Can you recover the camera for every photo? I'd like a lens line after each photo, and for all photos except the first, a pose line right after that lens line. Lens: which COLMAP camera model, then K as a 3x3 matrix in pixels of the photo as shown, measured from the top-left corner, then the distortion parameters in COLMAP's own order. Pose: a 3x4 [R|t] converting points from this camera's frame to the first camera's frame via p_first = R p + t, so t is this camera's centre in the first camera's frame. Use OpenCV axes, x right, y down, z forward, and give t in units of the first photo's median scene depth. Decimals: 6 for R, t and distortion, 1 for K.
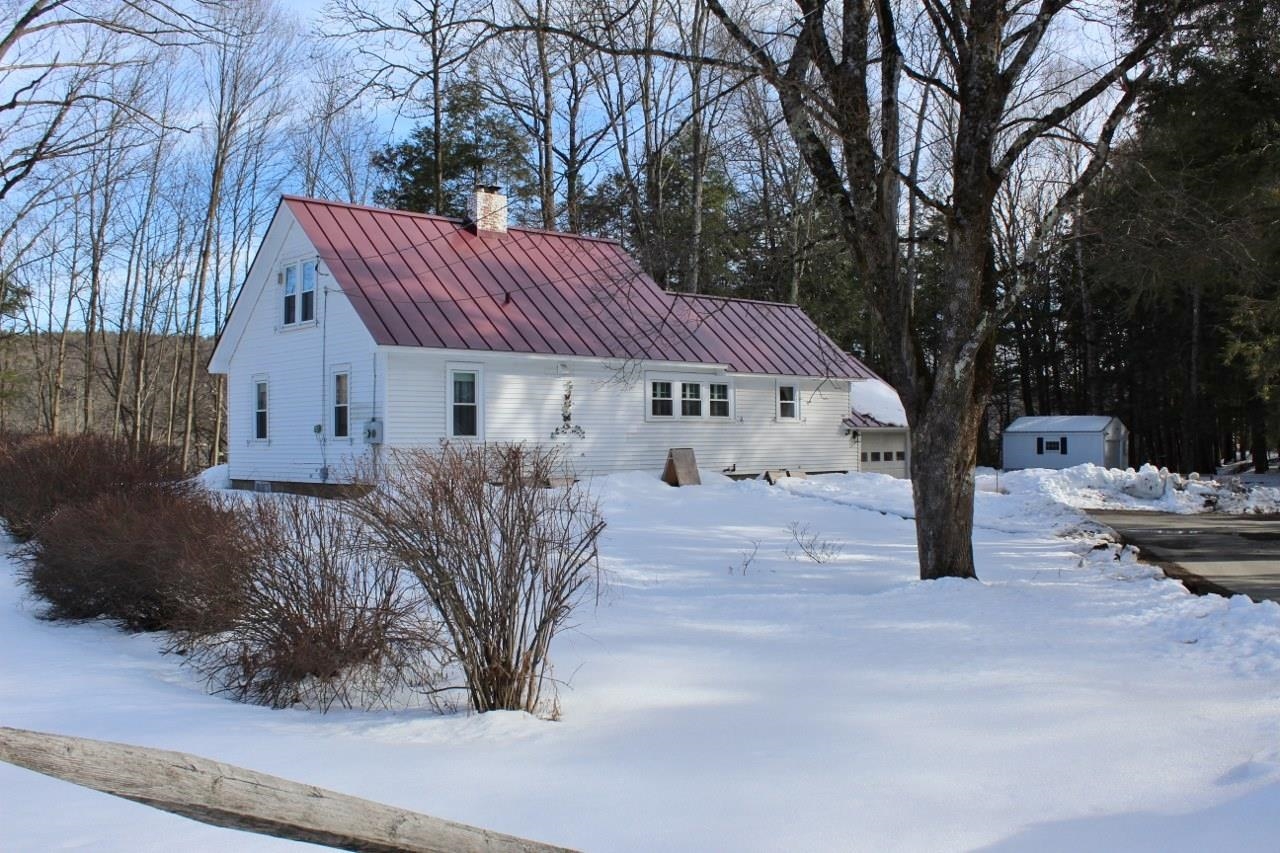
lens RADIAL K [[1186.4, 0, 640.0], [0, 1186.4, 426.5], [0, 0, 1]] dist [-0.132370, 0.106077]
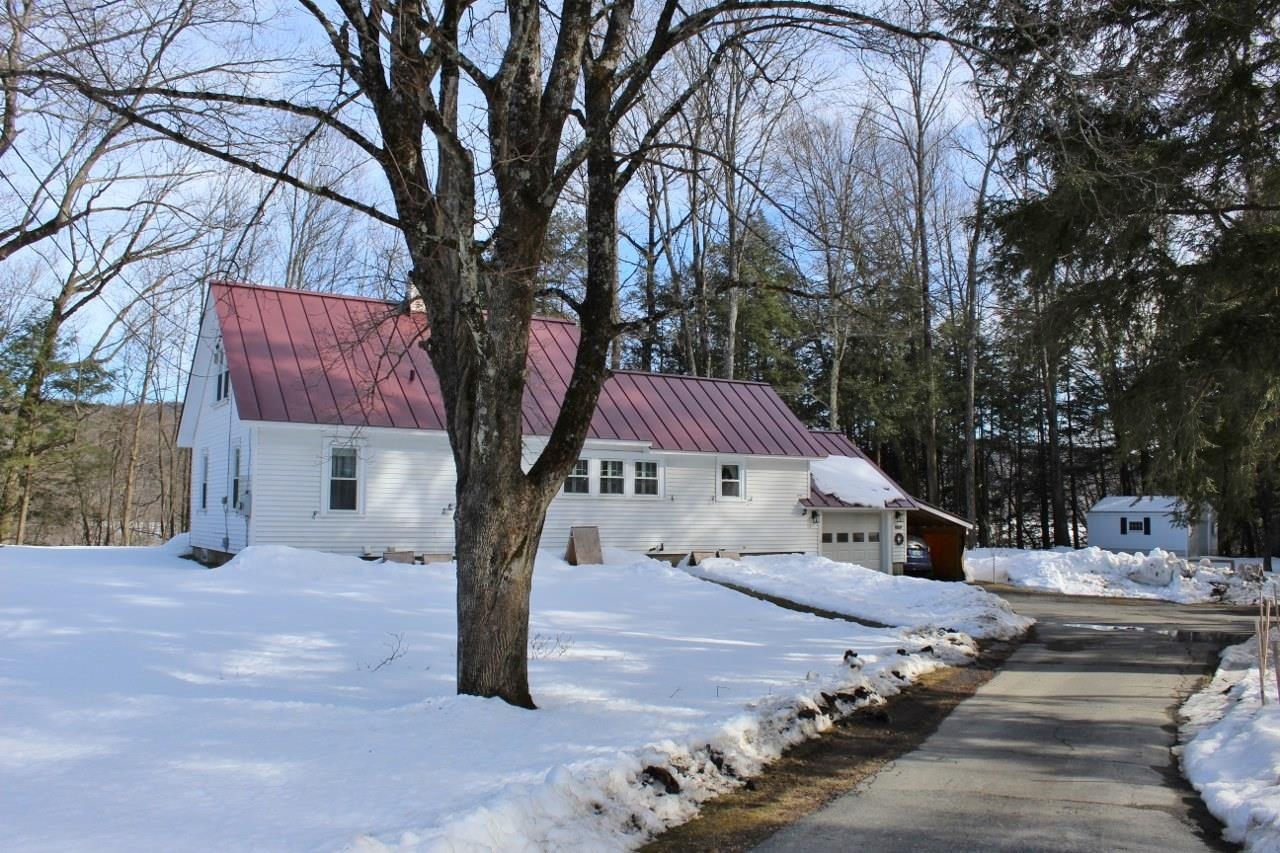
lens RADIAL K [[1070.6, 0, 640.0], [0, 1070.6, 426.5], [0, 0, 1]] dist [-0.171122, 0.153494]
pose [[0.984836, 0.001315, -0.173481, 0.212111], [-0.013483, 0.997527, -0.068982, -0.003597], [0.172961, 0.070275, 0.982418, 0.120135]]
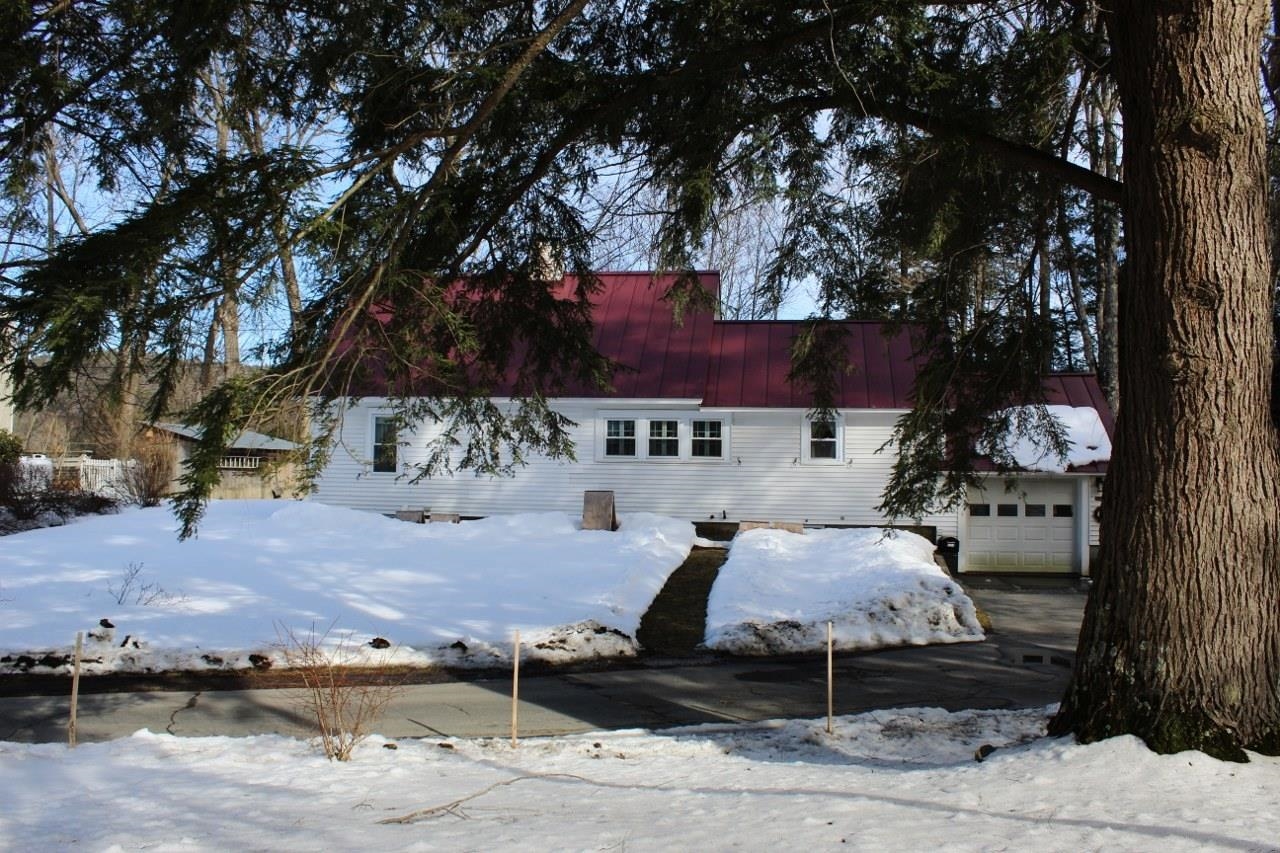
lens RADIAL K [[1070.6, 0, 640.0], [0, 1070.6, 426.5], [0, 0, 1]] dist [-0.171122, 0.153494]
pose [[0.643559, -0.009888, -0.765332, 0.642849], [-0.008956, 0.999751, -0.020448, -0.014170], [0.765344, 0.020014, 0.643310, 0.431802]]
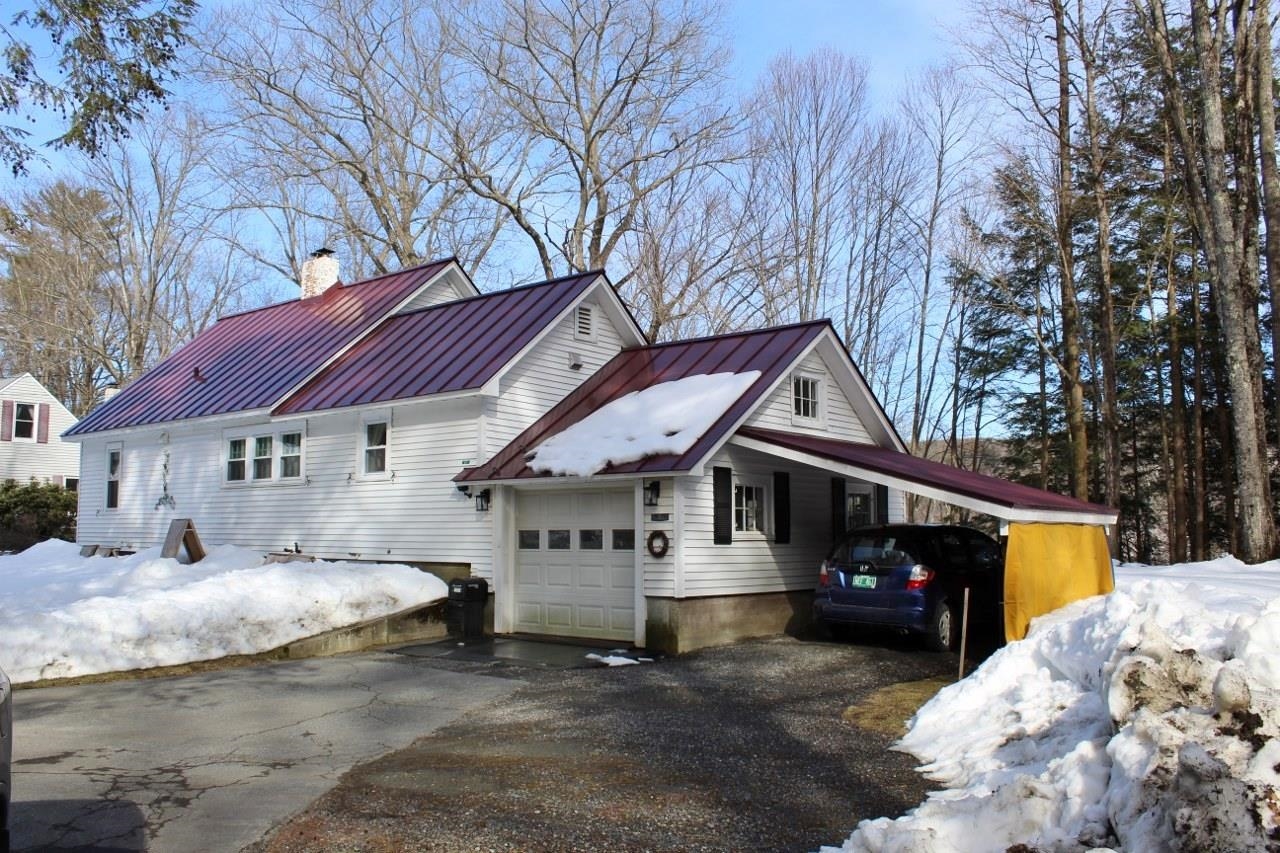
lens RADIAL K [[1070.6, 0, 640.0], [0, 1070.6, 426.5], [0, 0, 1]] dist [-0.171122, 0.153494]
pose [[0.152643, -0.101805, -0.983024, 0.733588], [0.004798, 0.994745, -0.102274, 0.027595], [0.988270, 0.010895, 0.152329, 1.095099]]
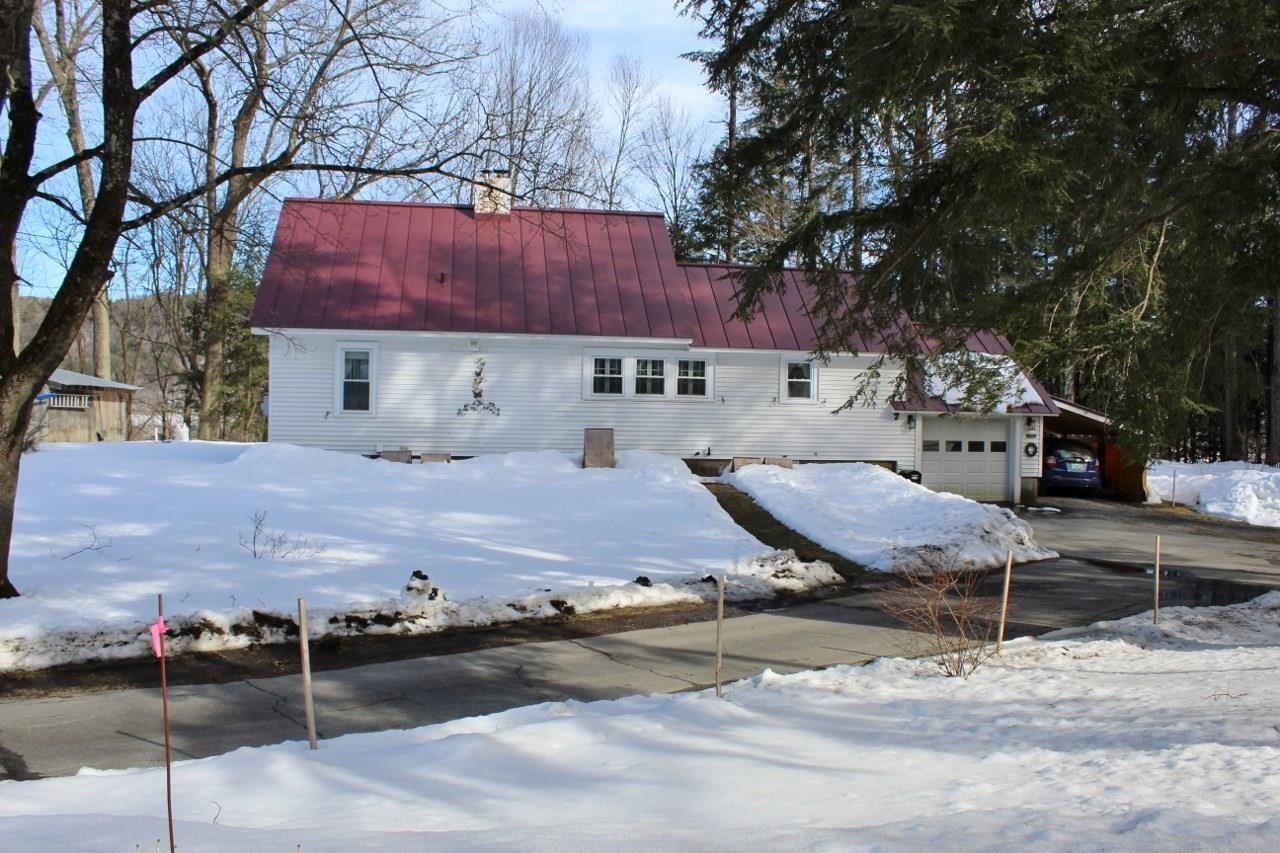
lens RADIAL K [[1070.6, 0, 640.0], [0, 1070.6, 426.5], [0, 0, 1]] dist [-0.171122, 0.153494]
pose [[0.844042, 0.031064, -0.535377, 0.471332], [-0.017761, 0.999392, 0.029987, -0.008463], [0.535983, -0.015801, 0.844081, 0.269811]]
